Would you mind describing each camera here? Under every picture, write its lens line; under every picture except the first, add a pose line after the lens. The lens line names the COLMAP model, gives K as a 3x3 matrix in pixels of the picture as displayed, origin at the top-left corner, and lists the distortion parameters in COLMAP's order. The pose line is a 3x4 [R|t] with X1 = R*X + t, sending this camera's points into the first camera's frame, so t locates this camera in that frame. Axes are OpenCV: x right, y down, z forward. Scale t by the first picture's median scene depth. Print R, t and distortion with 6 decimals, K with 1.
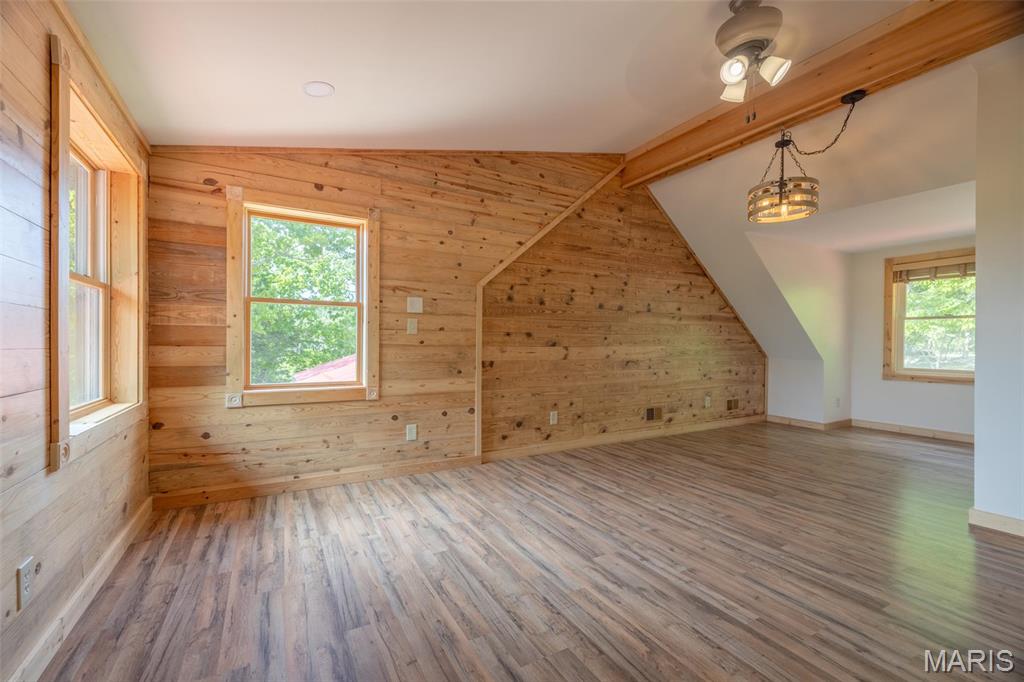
lens RADIAL K [[426.1, 0, 504.1], [0, 426.1, 343.3], [0, 0, 1]] dist [-0.000739, -0.000243]
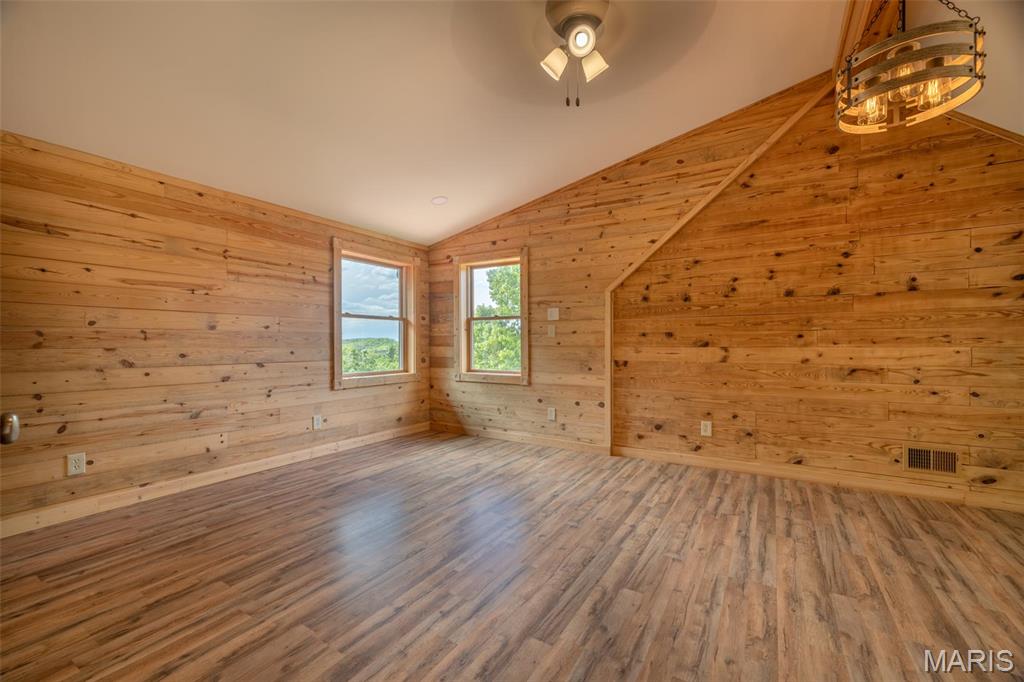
lens RADIAL K [[426.1, 0, 504.1], [0, 426.1, 343.3], [0, 0, 1]] dist [-0.000739, -0.000243]
pose [[0.479748, -0.008433, -0.877366, 0.775900], [0.002604, 0.999963, -0.008187, 0.006792], [0.877402, 0.001643, 0.479753, 0.244394]]
